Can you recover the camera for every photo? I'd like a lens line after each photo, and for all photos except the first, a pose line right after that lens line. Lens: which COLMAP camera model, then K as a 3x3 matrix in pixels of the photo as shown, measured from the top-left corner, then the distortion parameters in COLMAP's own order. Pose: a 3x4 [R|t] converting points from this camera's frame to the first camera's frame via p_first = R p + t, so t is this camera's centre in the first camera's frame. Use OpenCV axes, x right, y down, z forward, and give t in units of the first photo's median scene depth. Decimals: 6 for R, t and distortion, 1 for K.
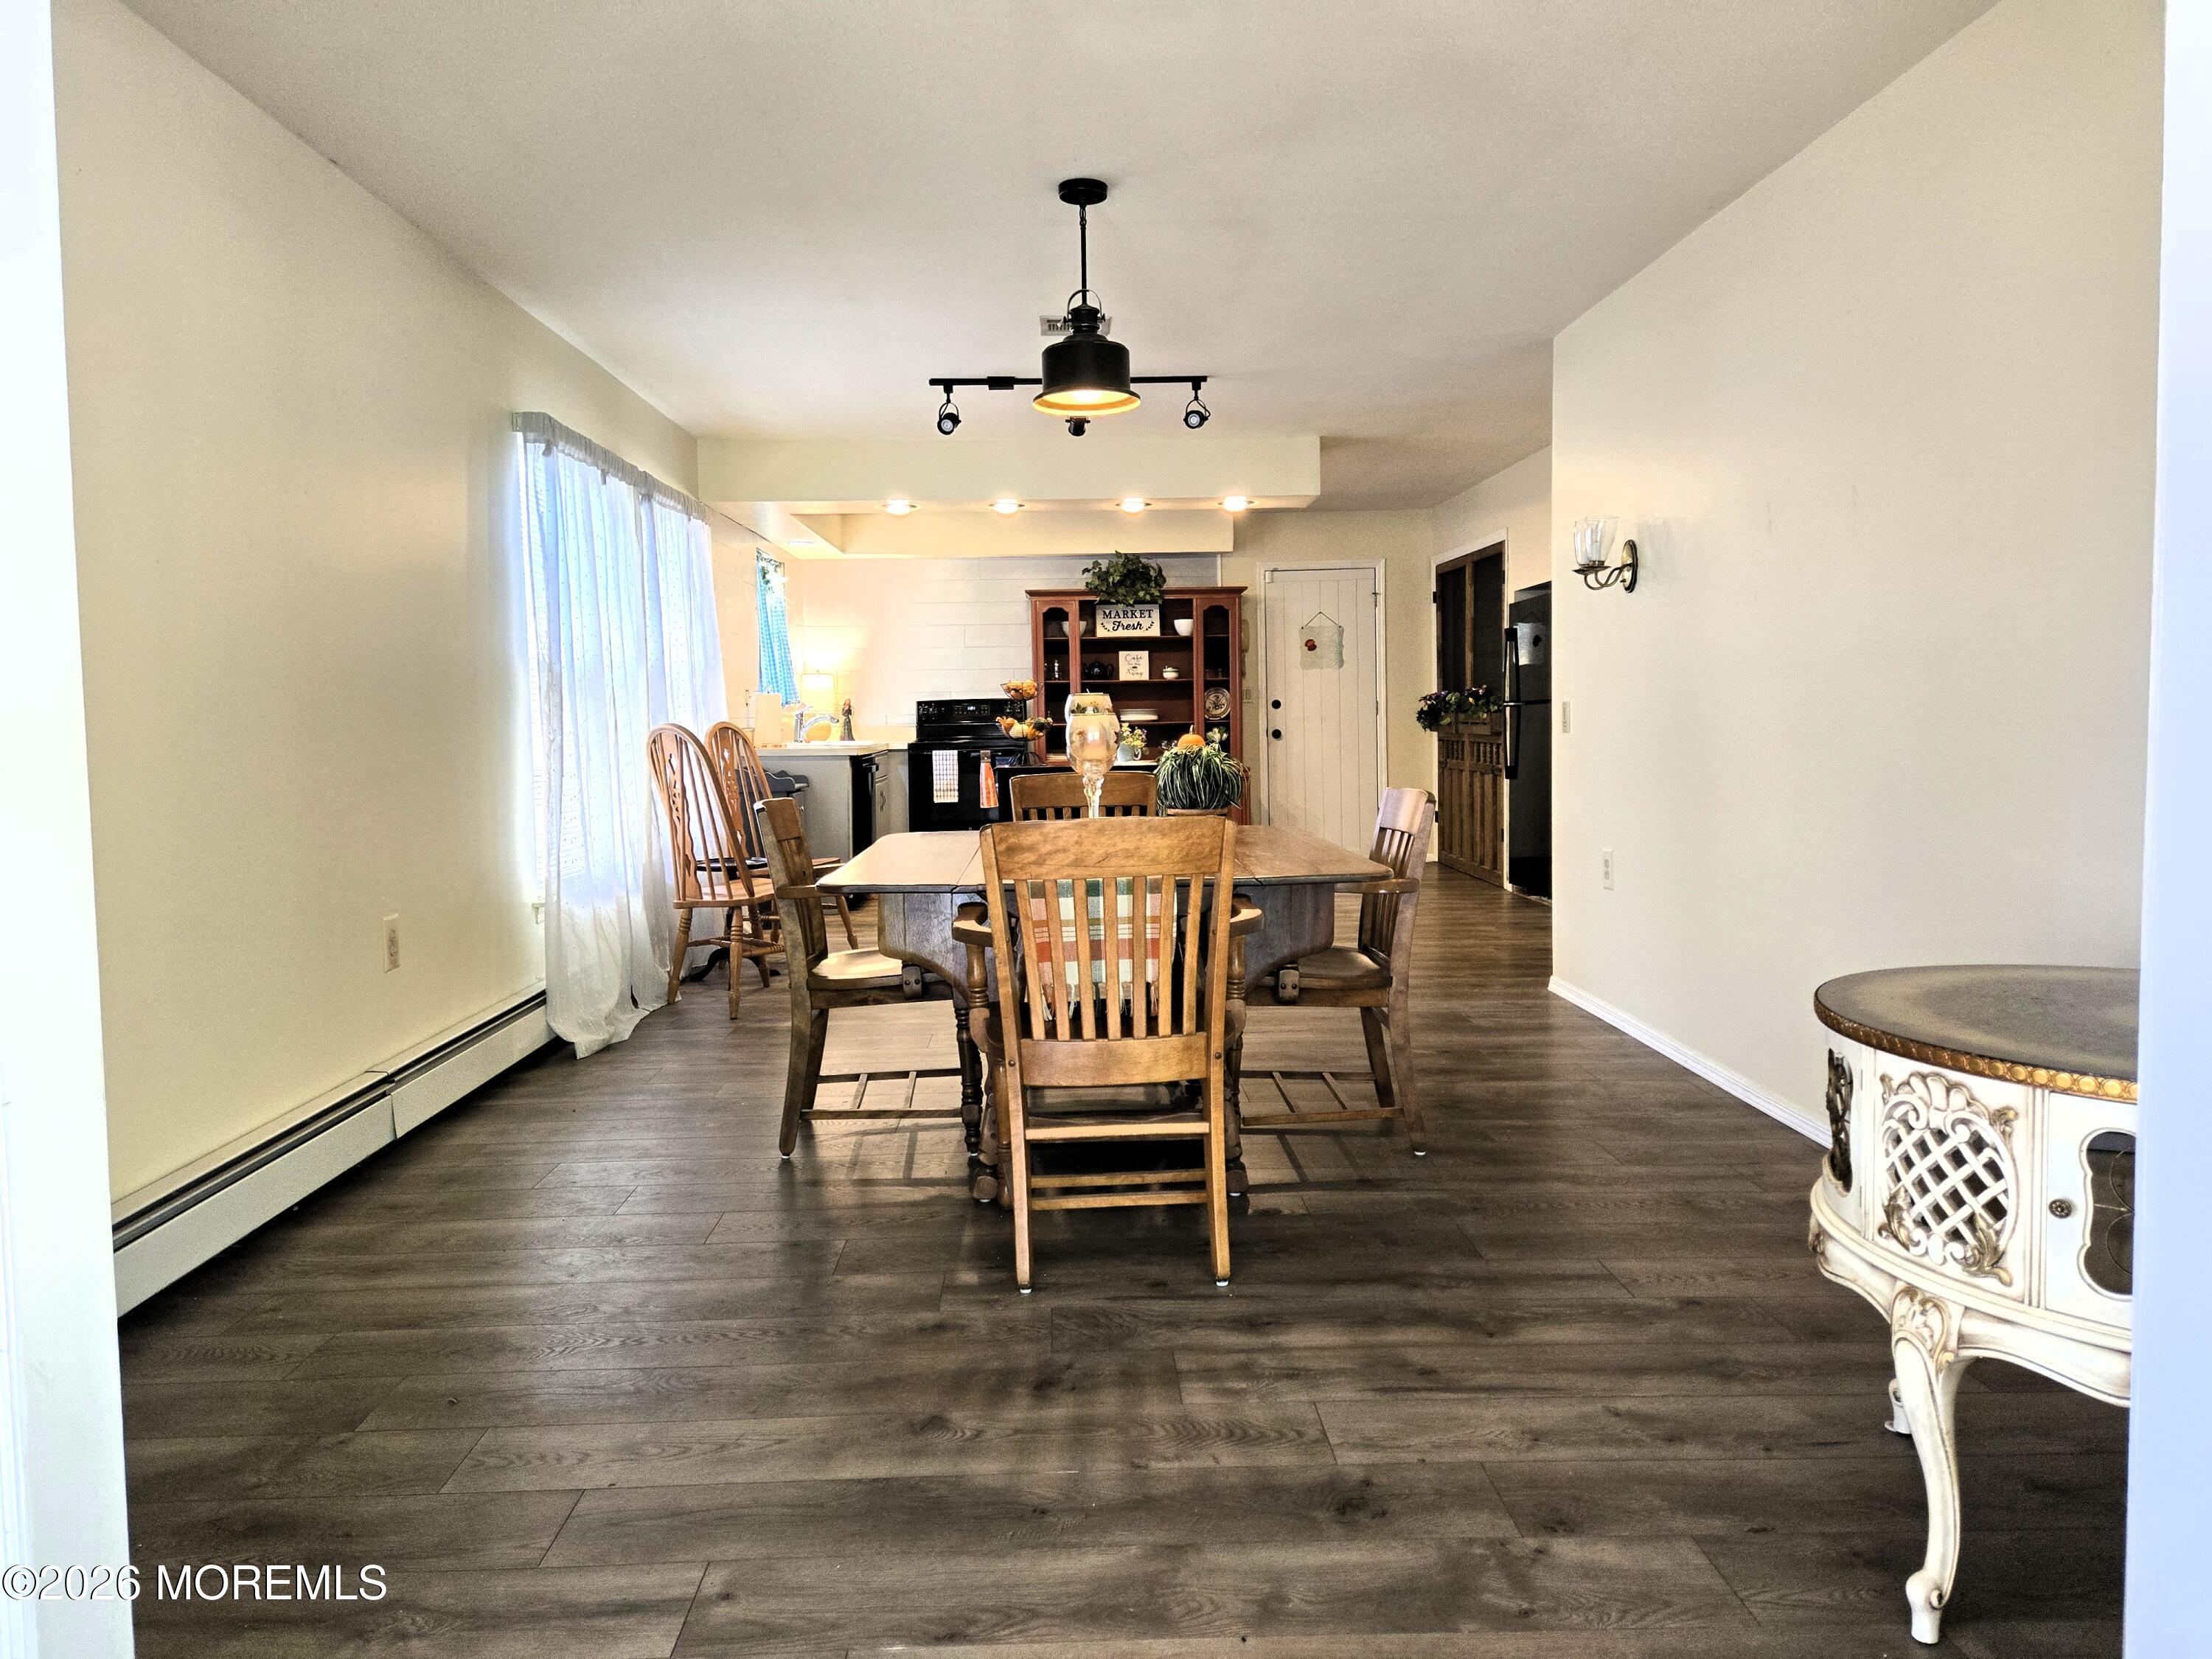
lens RADIAL K [[1497.8, 0, 1104.6], [0, 1497.8, 831.5], [0, 0, 1]] dist [0.021452, -0.000357]
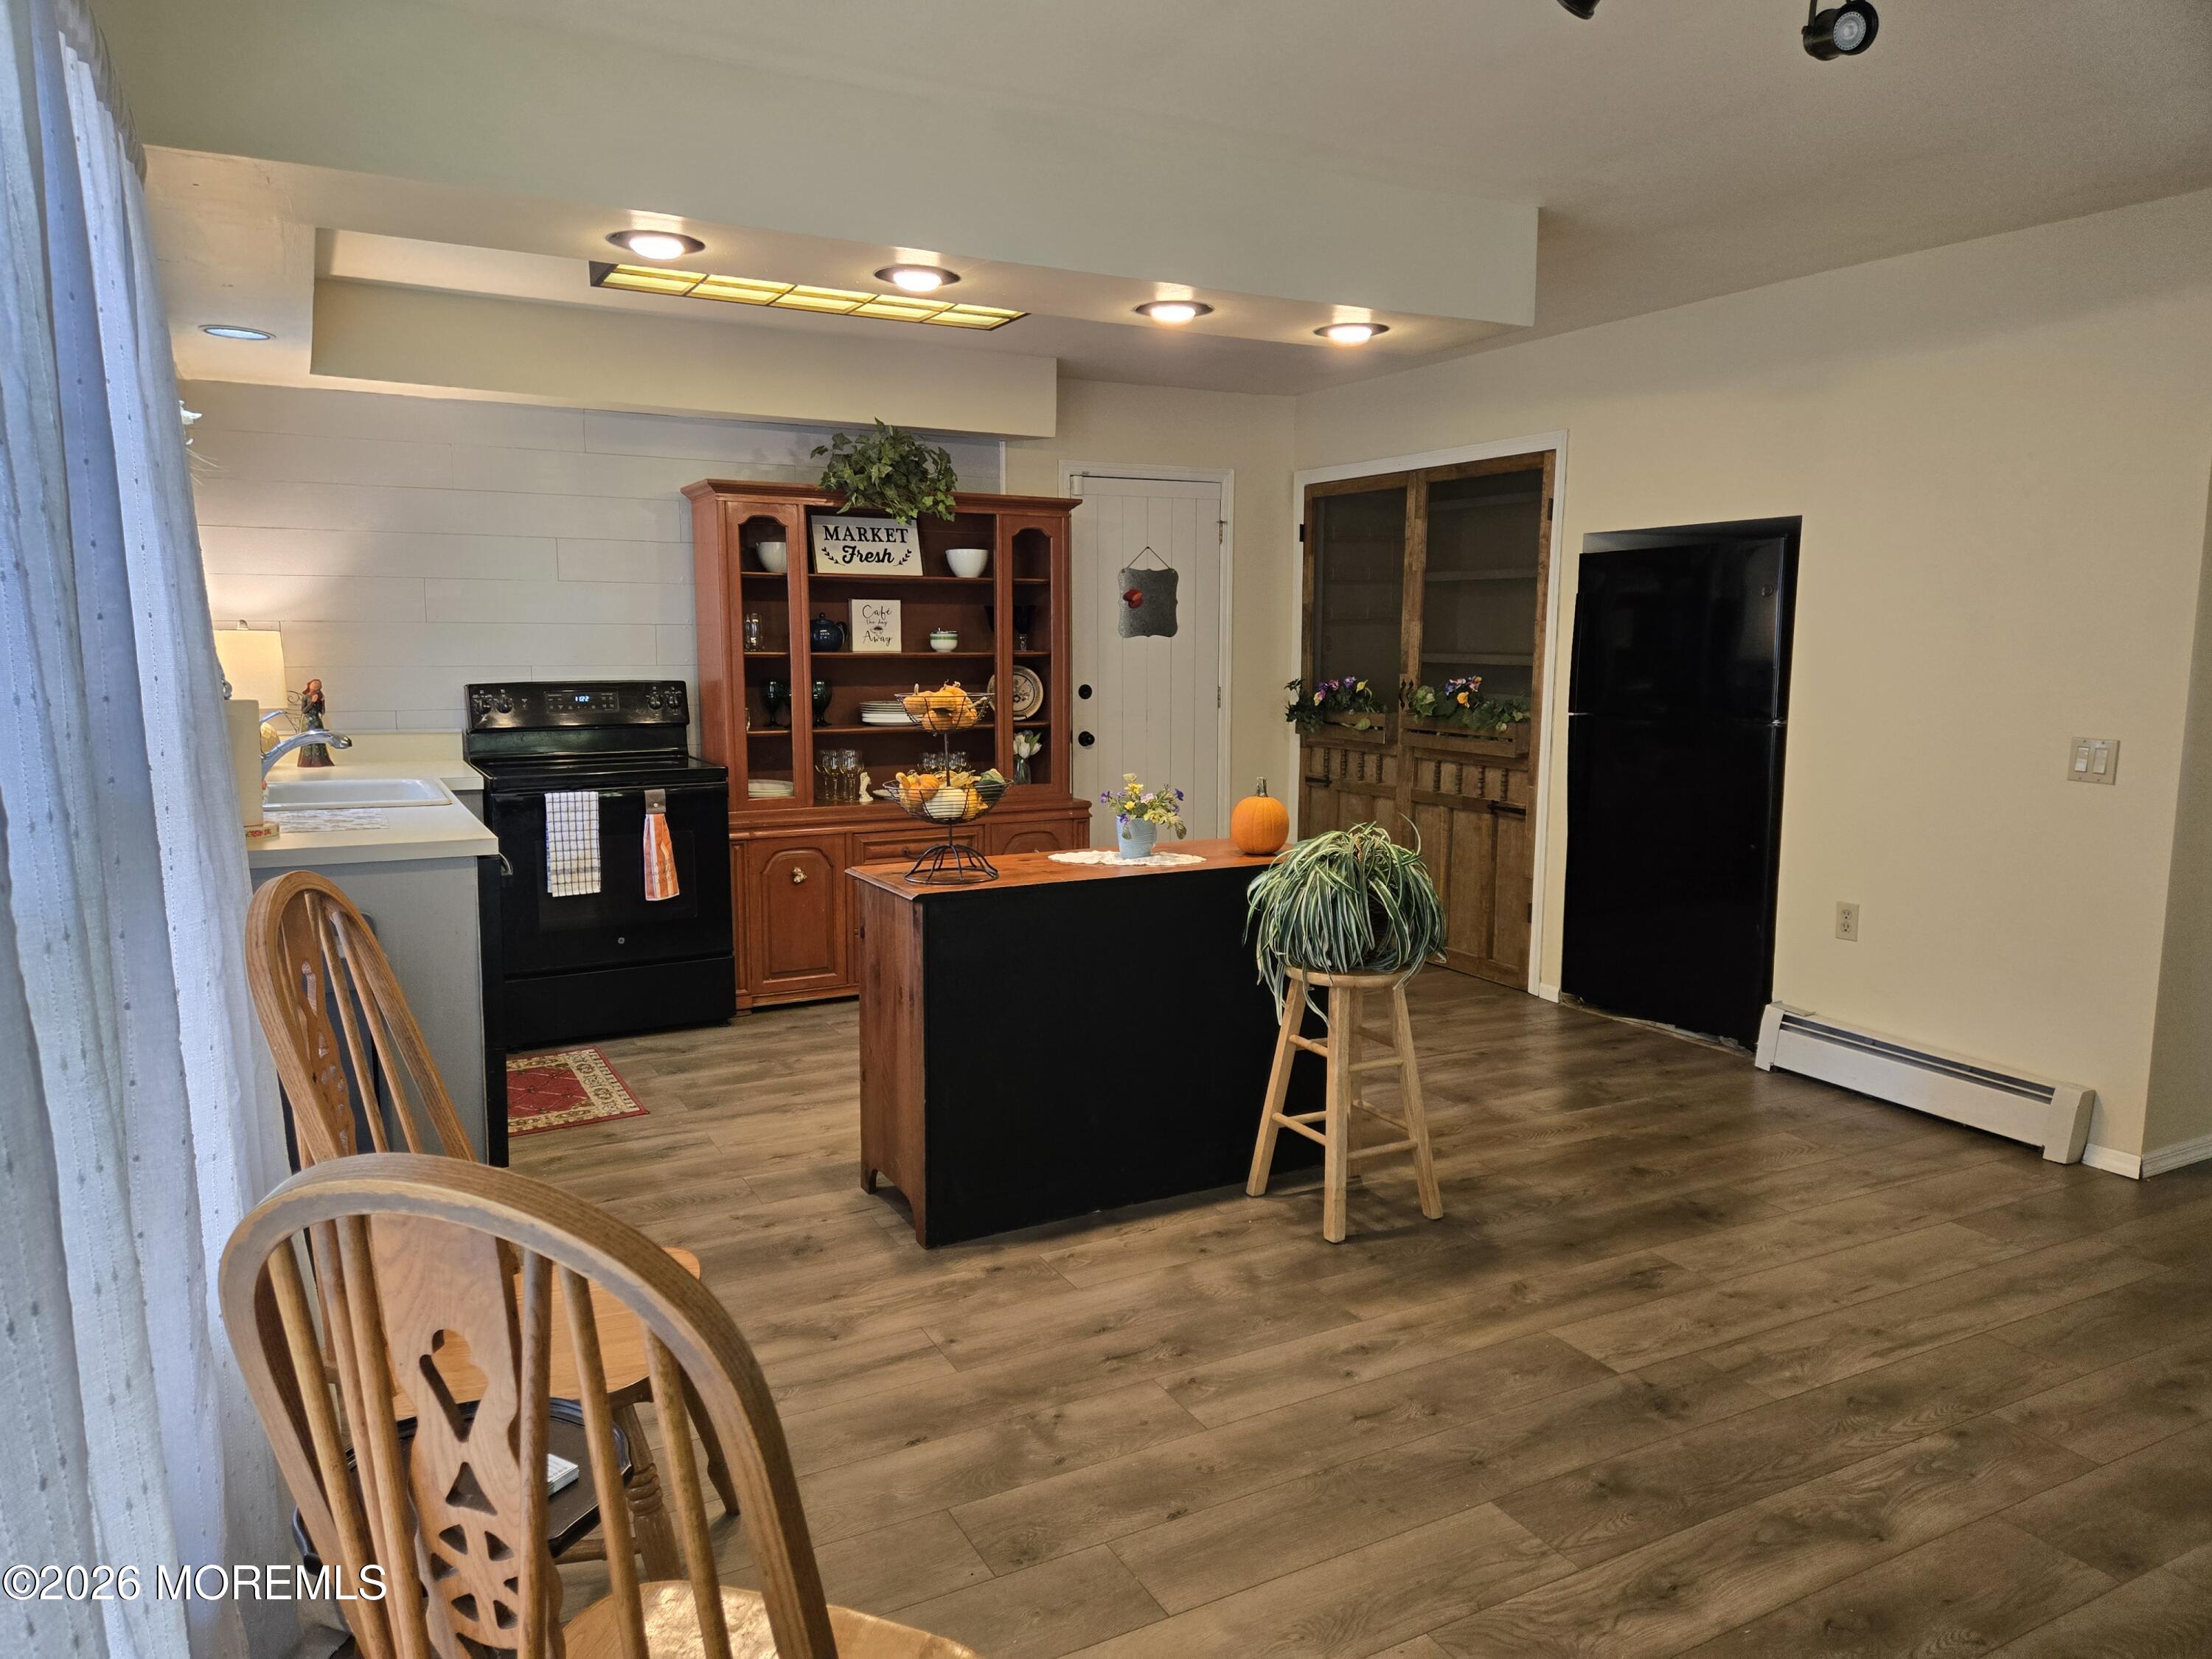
lens RADIAL K [[1497.8, 0, 1099.1], [0, 1497.8, 832.0], [0, 0, 1]] dist [0.021452, -0.000357]
pose [[0.895637, -0.036684, 0.443270, -0.163844], [0.014234, 0.998447, 0.053869, -0.062355], [-0.444558, -0.041938, 0.894768, 0.450974]]
